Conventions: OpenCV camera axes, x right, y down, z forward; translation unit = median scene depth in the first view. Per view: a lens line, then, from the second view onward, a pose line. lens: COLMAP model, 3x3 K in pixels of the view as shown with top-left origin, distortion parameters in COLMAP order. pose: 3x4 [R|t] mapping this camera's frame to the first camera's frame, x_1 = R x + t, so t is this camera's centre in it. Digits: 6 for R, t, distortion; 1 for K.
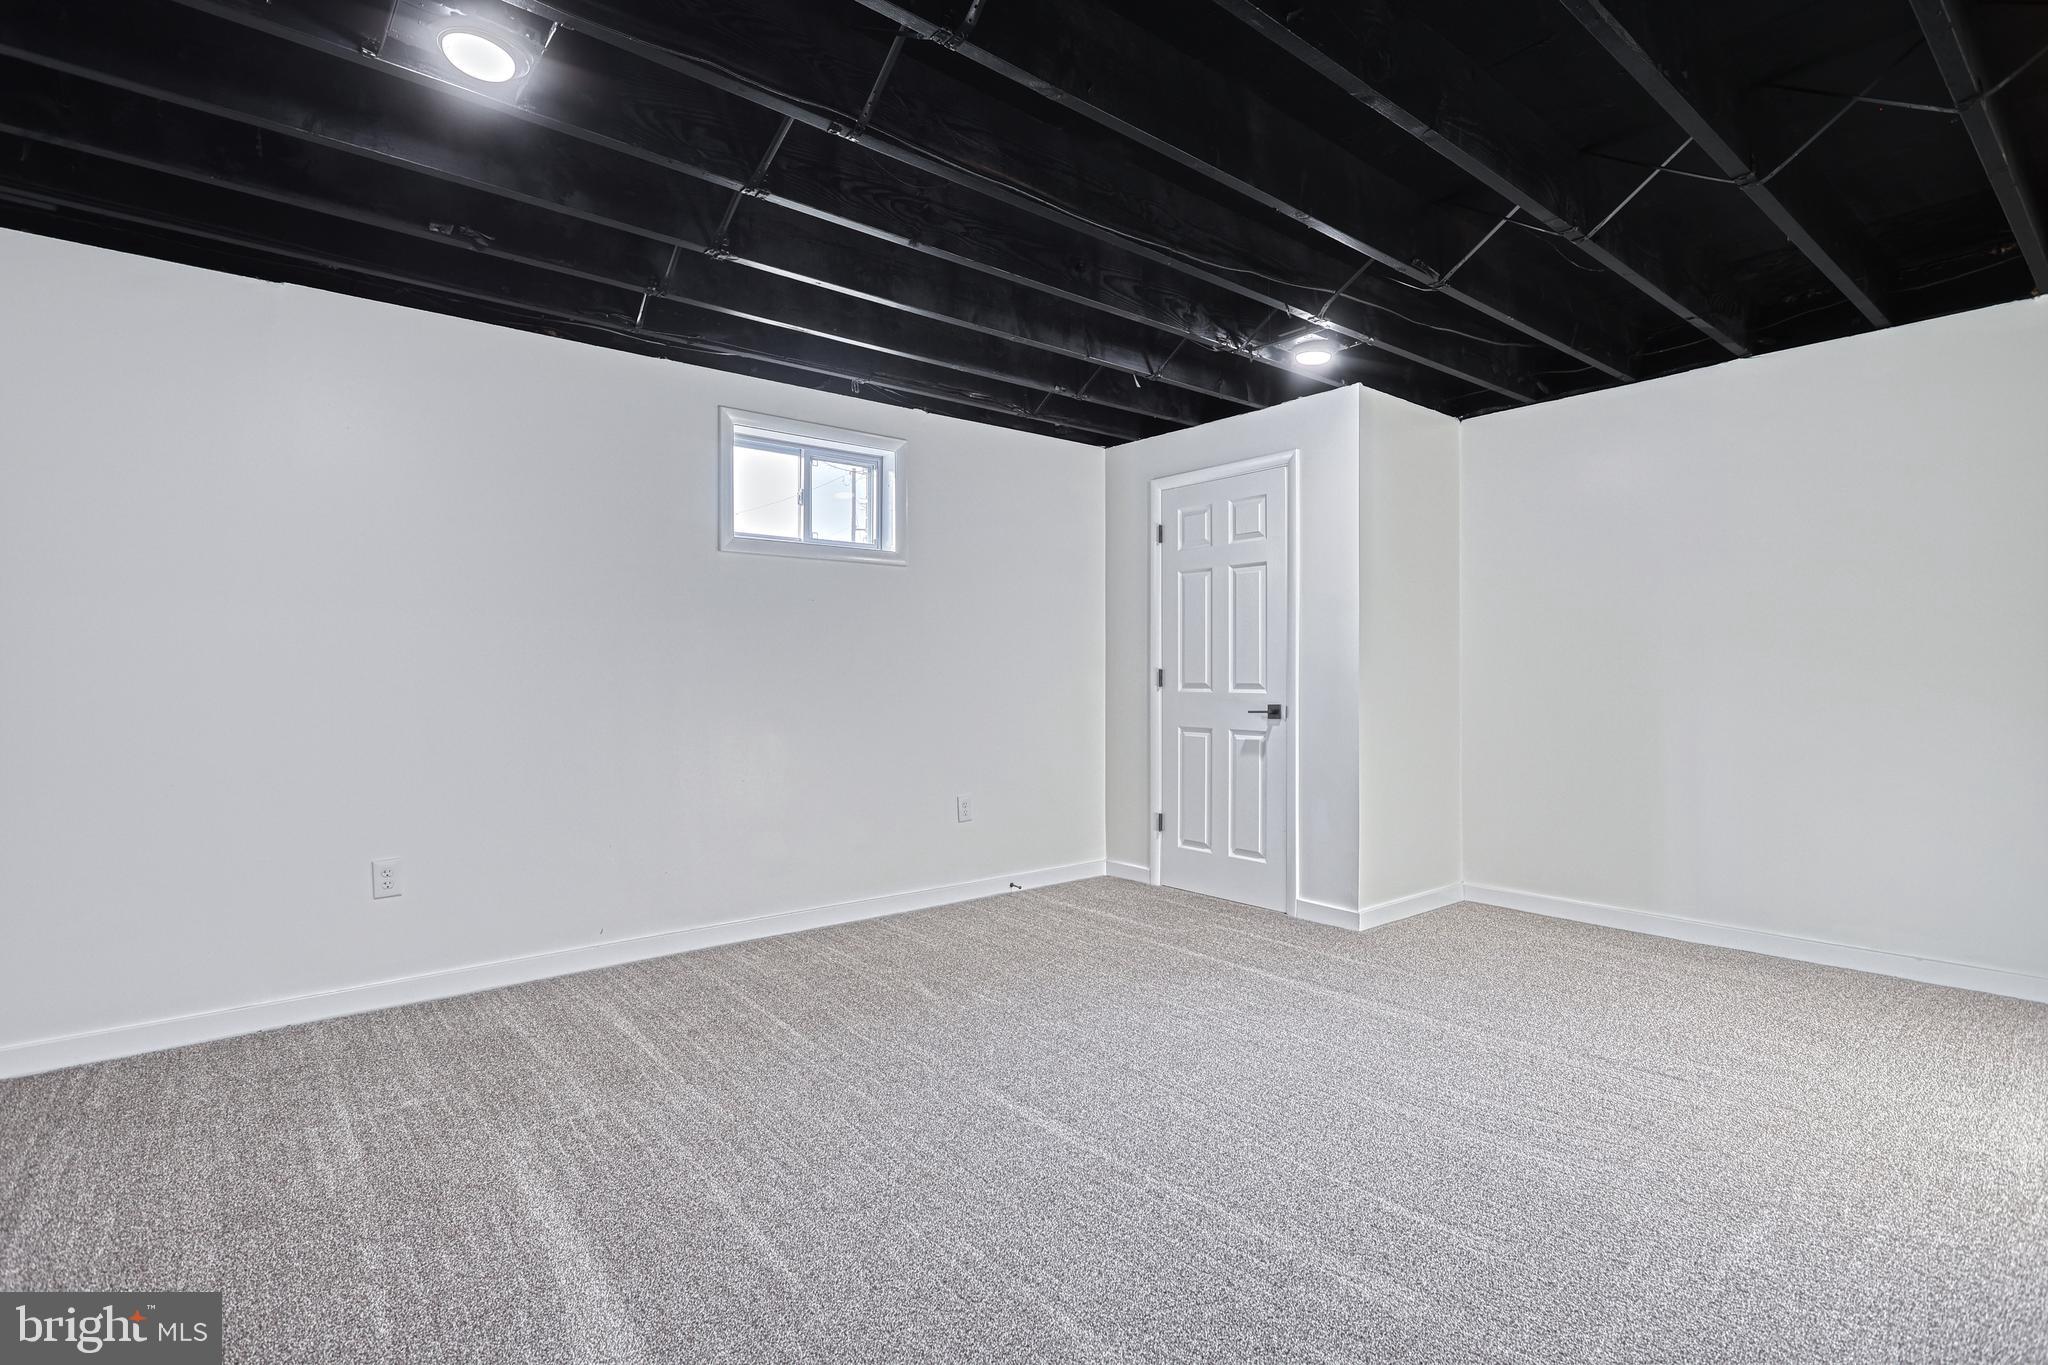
lens RADIAL K [[971.6, 0, 1033.5], [0, 971.6, 672.5], [0, 0, 1]] dist [0.000299, 0.000024]
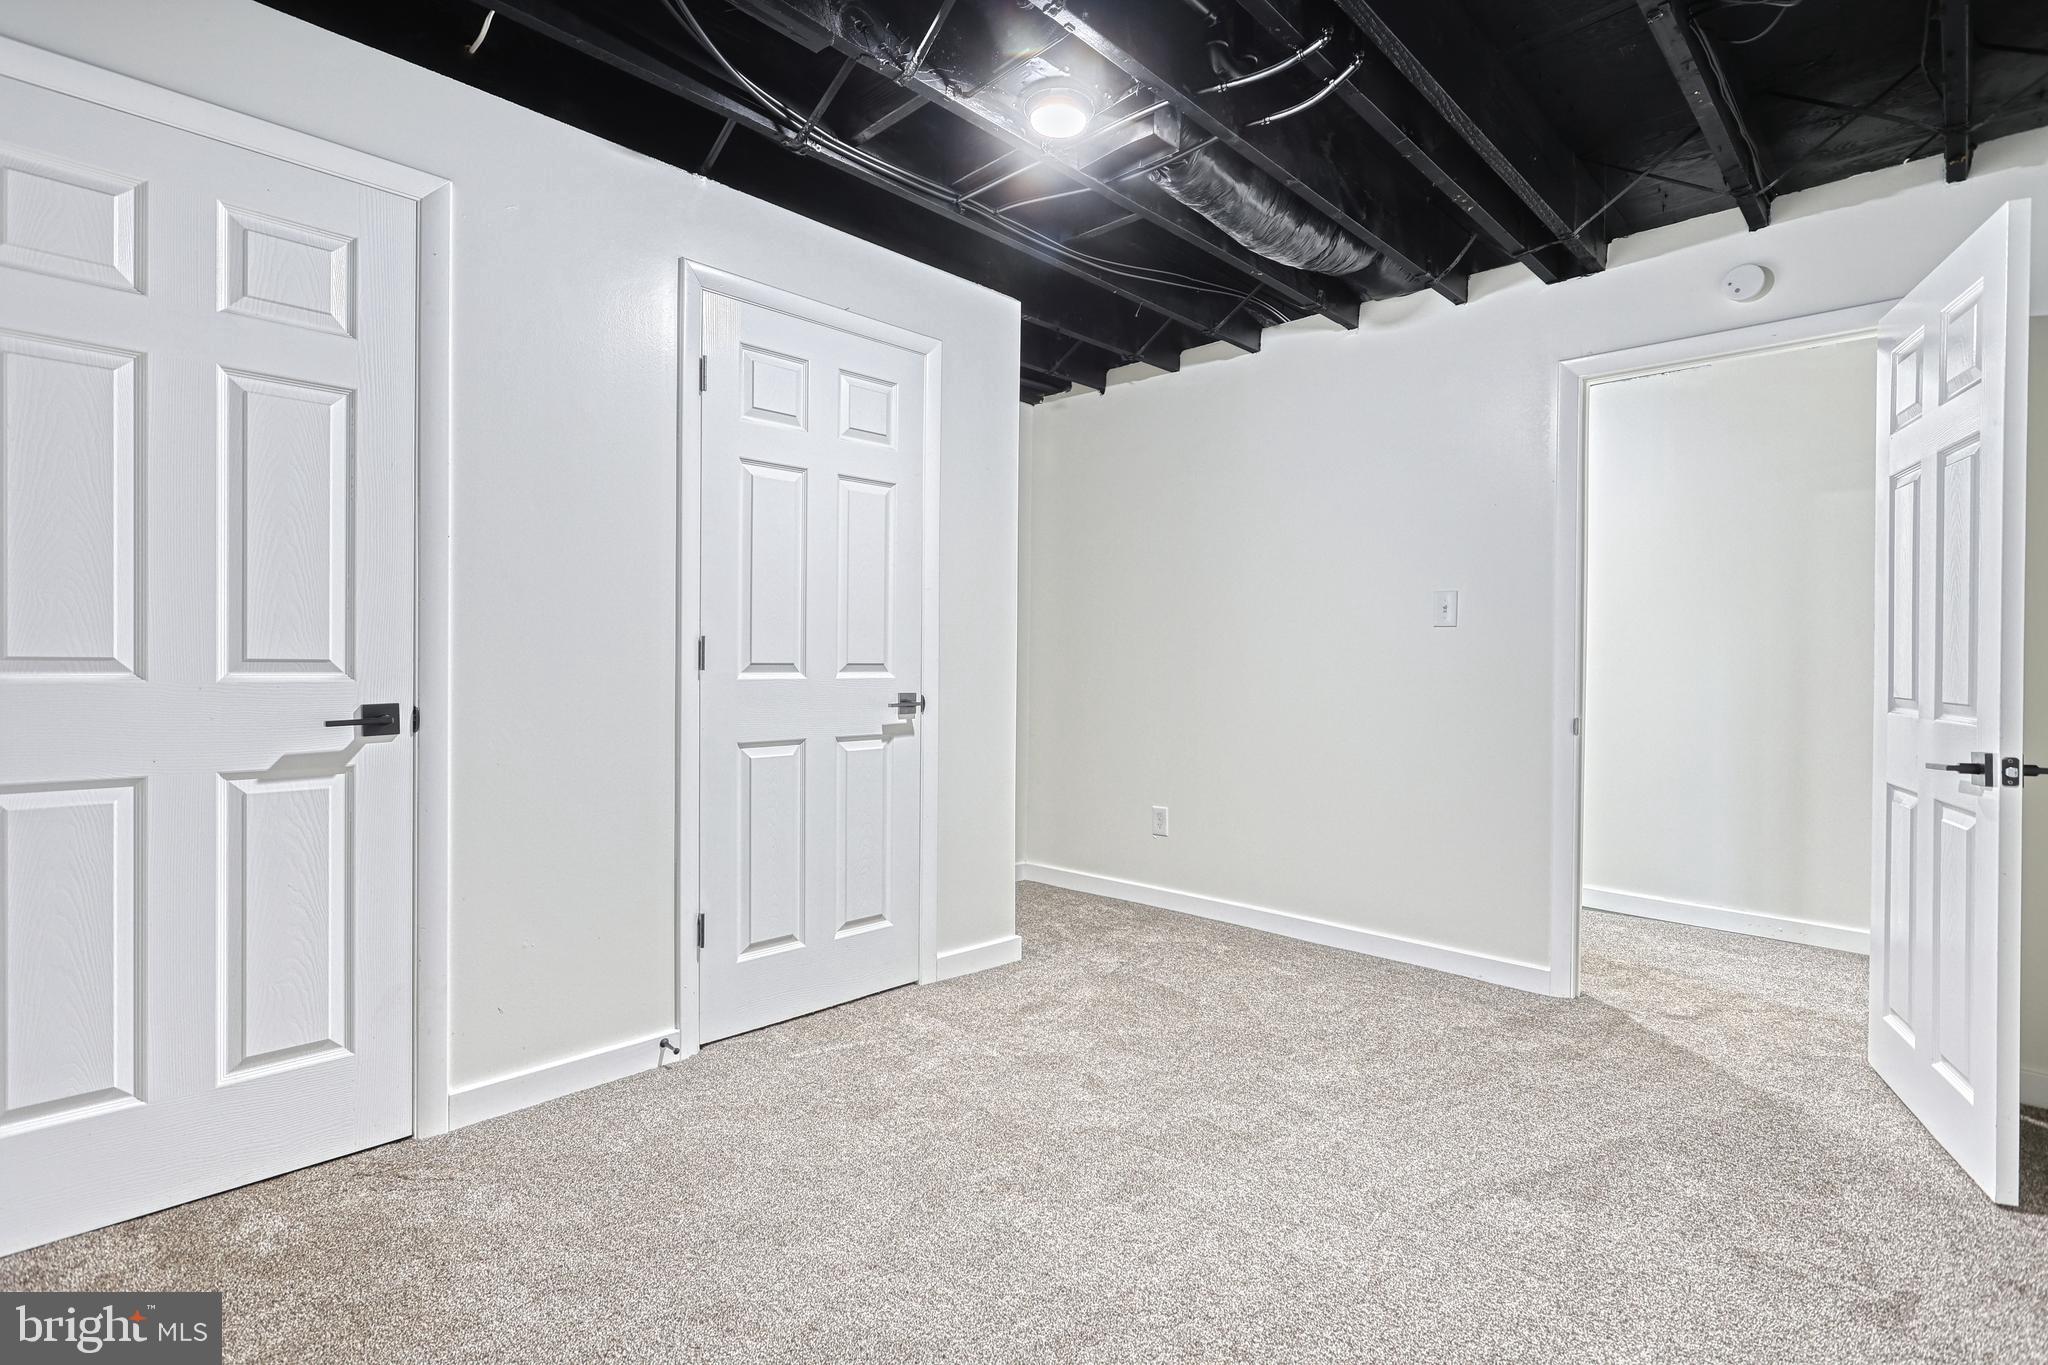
lens RADIAL K [[971.6, 0, 1033.5], [0, 971.6, 672.5], [0, 0, 1]] dist [0.000299, 0.000024]
pose [[-0.107556, -0.006659, 0.994177, -0.246091], [-0.013002, 0.999901, 0.005291, 0.011437], [-0.994114, -0.012357, -0.107632, 0.739803]]
